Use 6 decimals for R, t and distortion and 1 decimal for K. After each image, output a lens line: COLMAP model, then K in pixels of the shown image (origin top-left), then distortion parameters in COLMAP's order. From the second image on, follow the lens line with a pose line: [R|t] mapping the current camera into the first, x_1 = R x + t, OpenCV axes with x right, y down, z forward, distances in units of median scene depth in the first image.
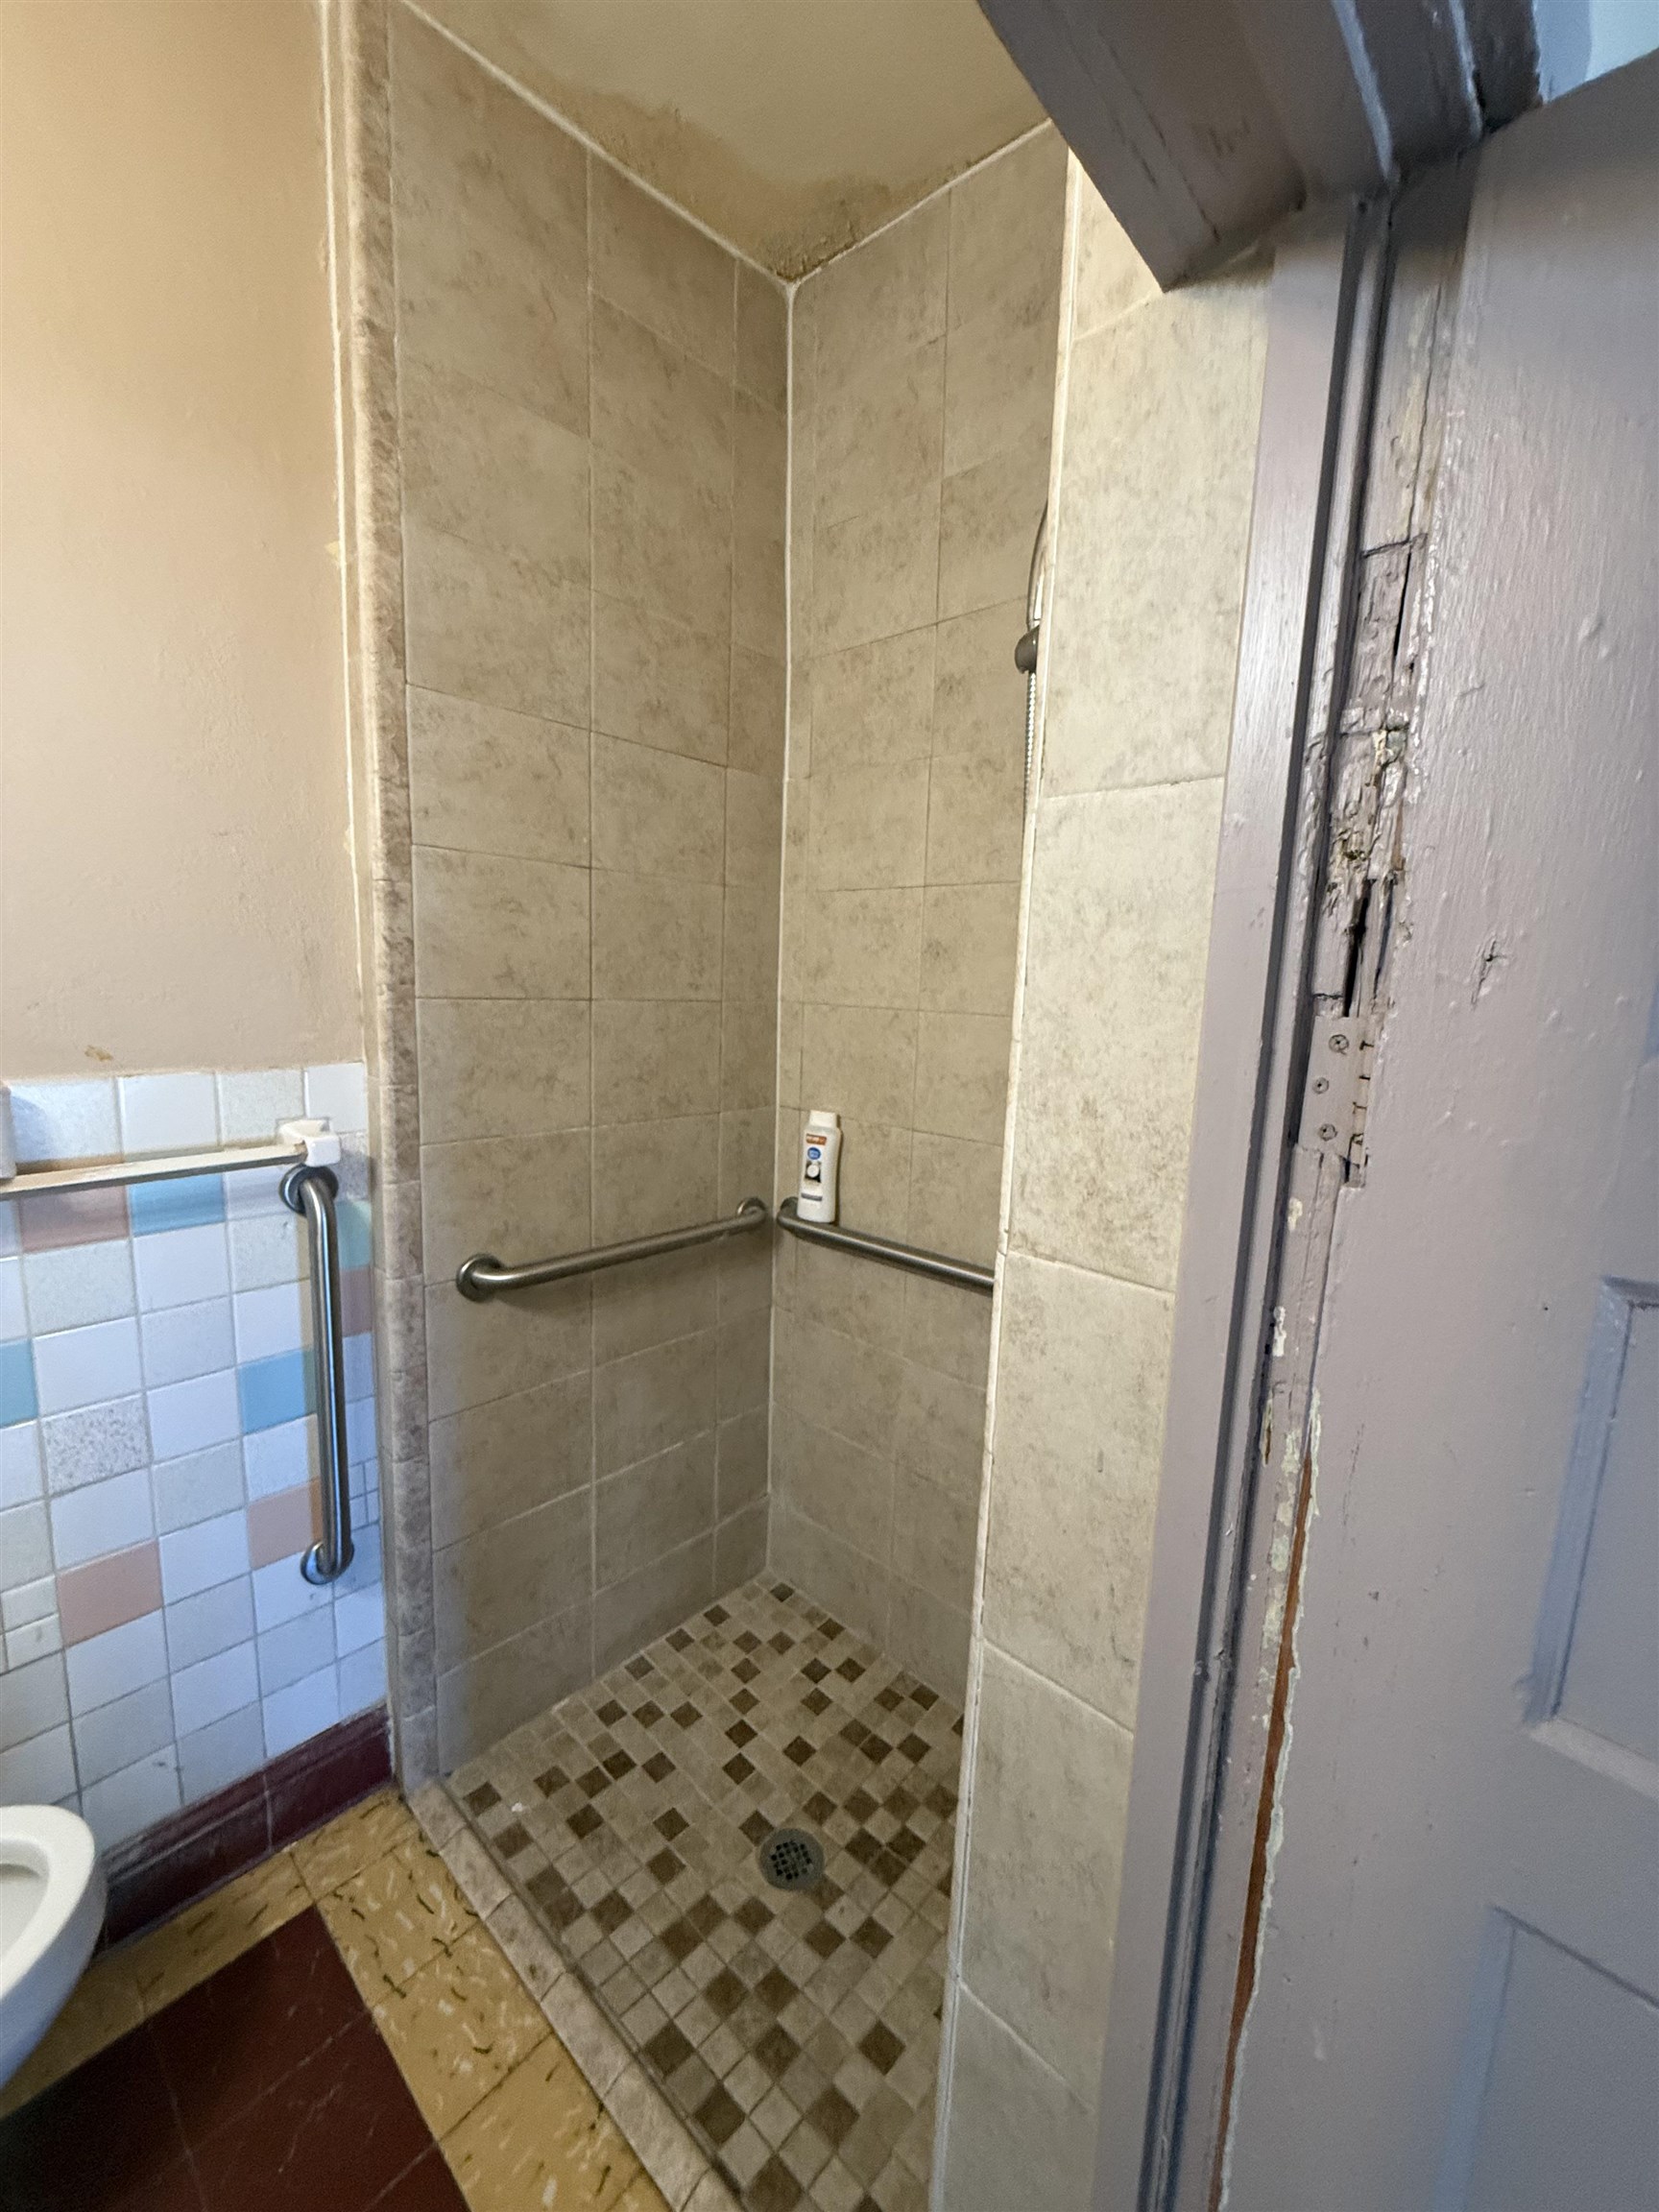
lens RADIAL K [[883.7, 0, 829.1], [0, 883.7, 1101.3], [0, 0, 1]] dist [0.000190, 0.000044]
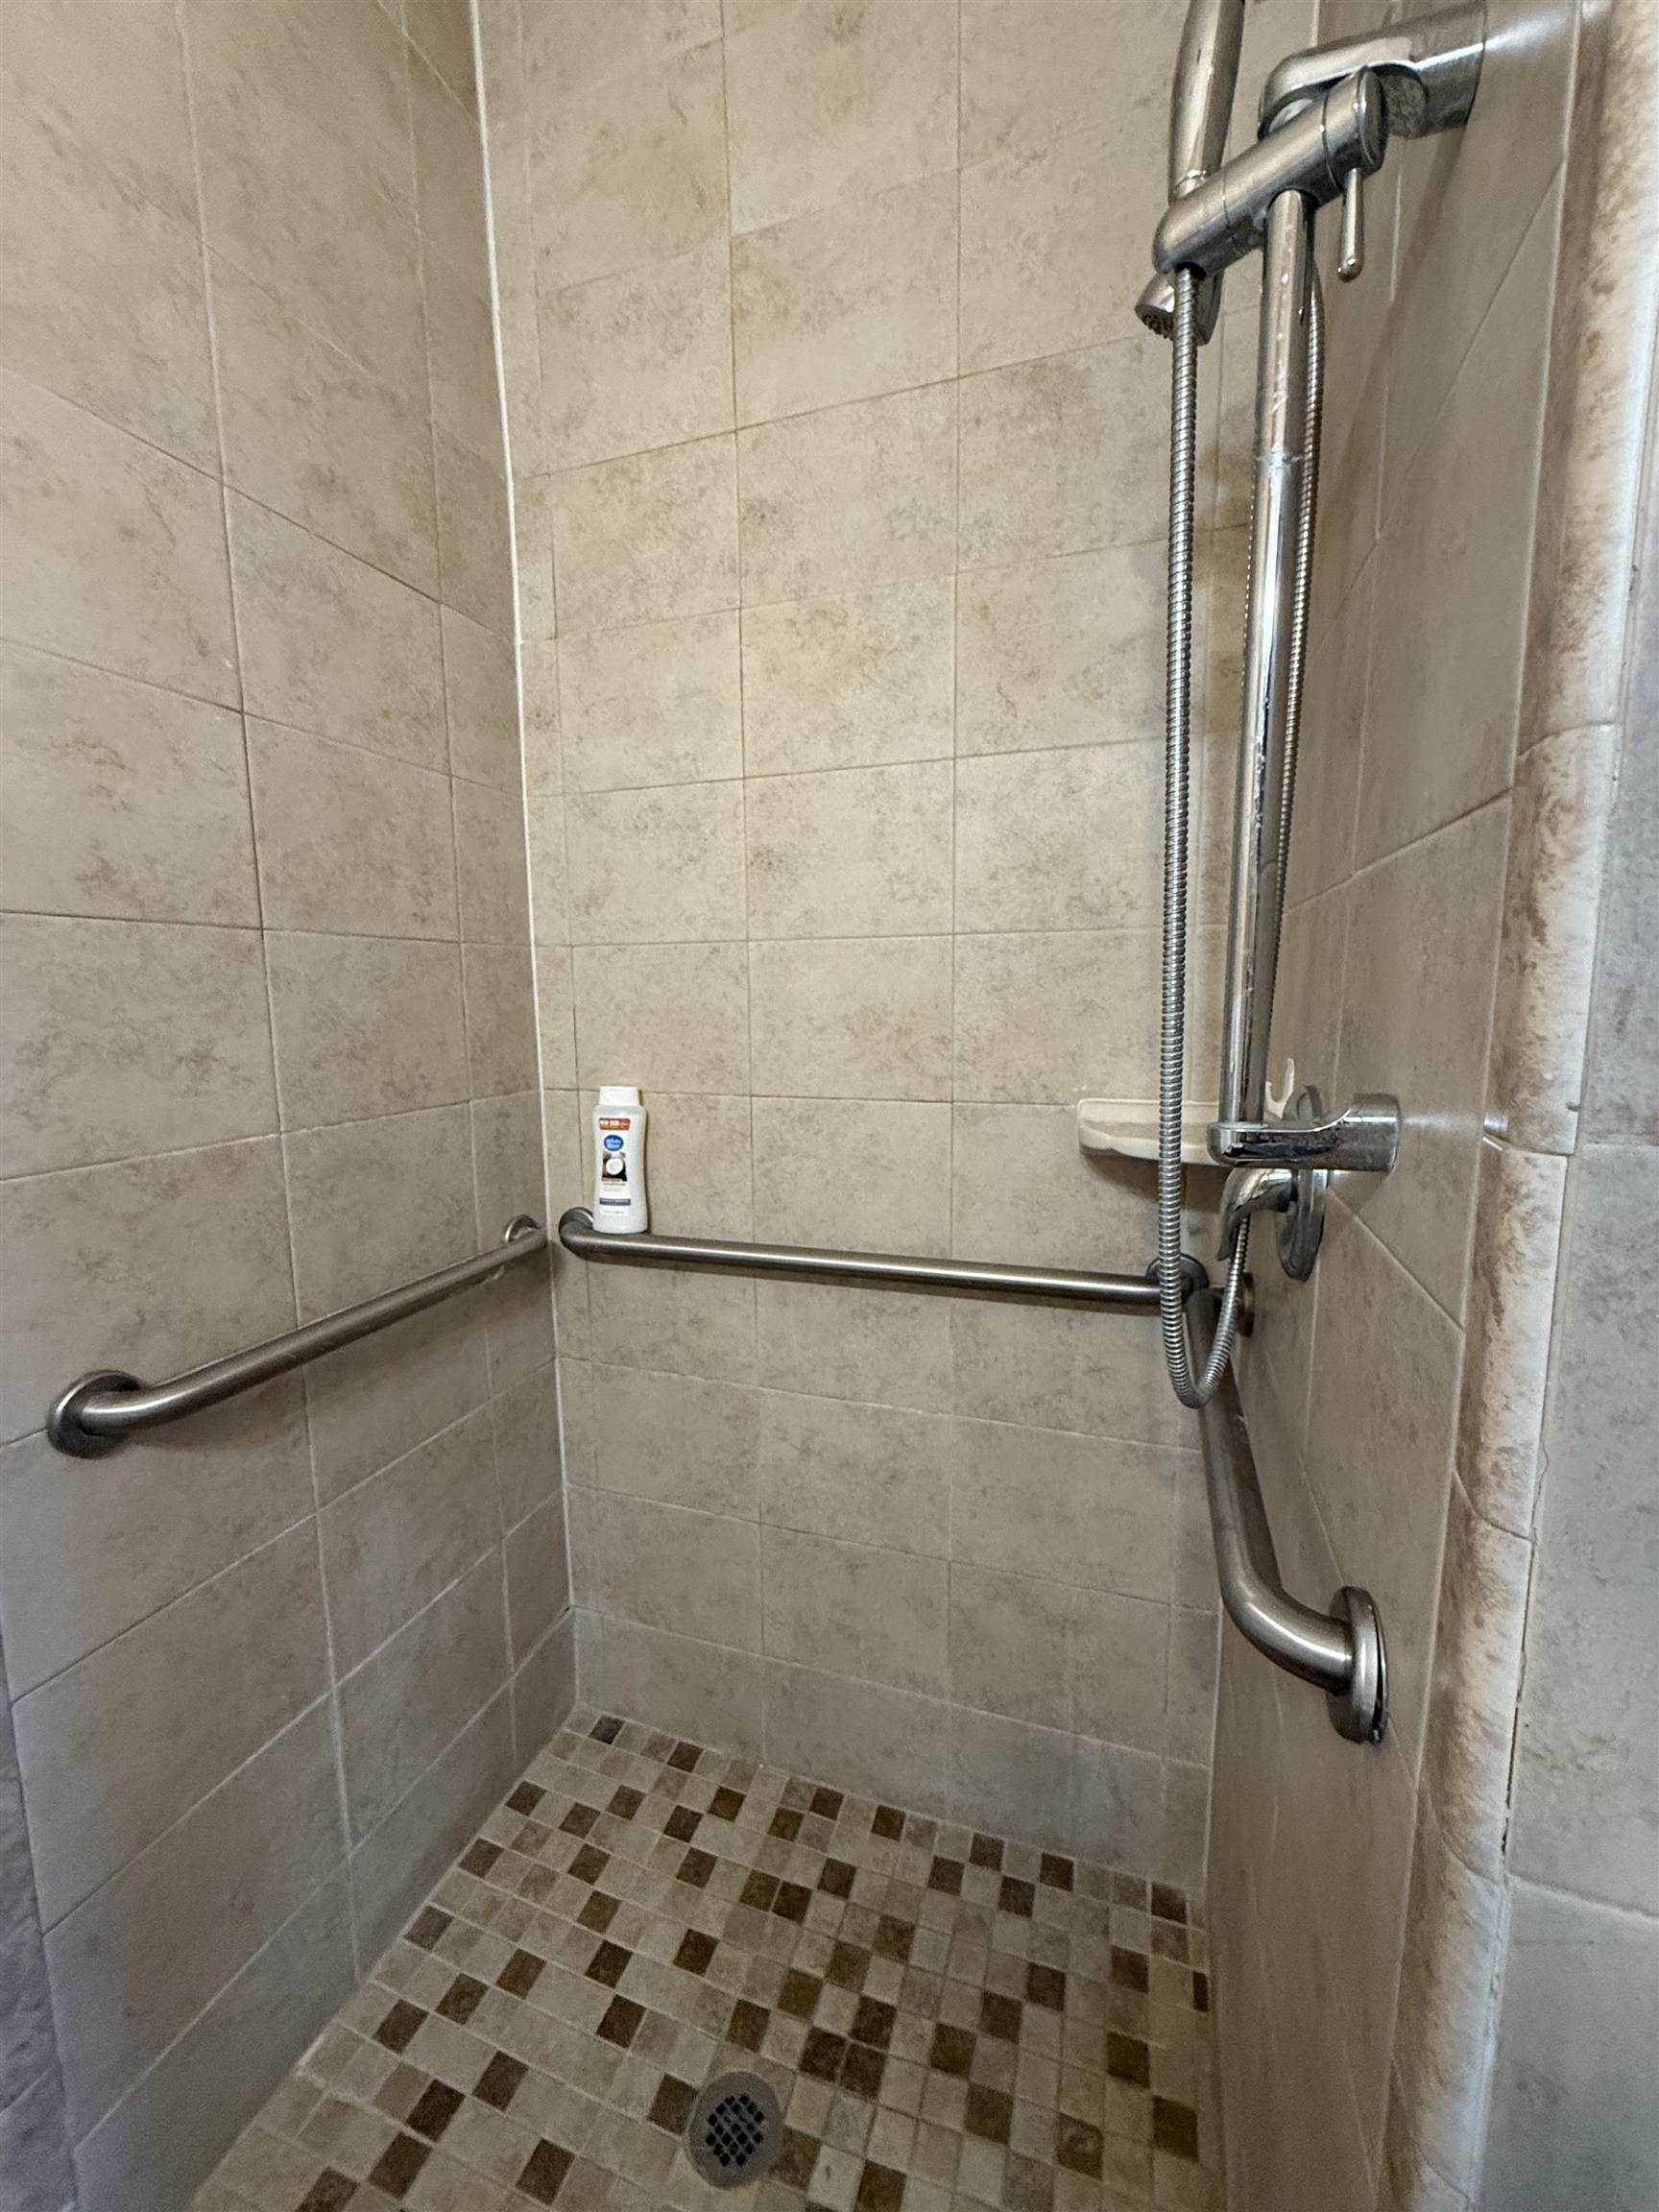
lens RADIAL K [[883.7, 0, 829.1], [0, 883.7, 1101.3], [0, 0, 1]] dist [0.000190, 0.000044]
pose [[0.915956, -0.095042, 0.389860, -0.148126], [0.098011, 0.995109, 0.012321, 0.035173], [-0.389124, 0.026925, 0.920792, 0.258607]]
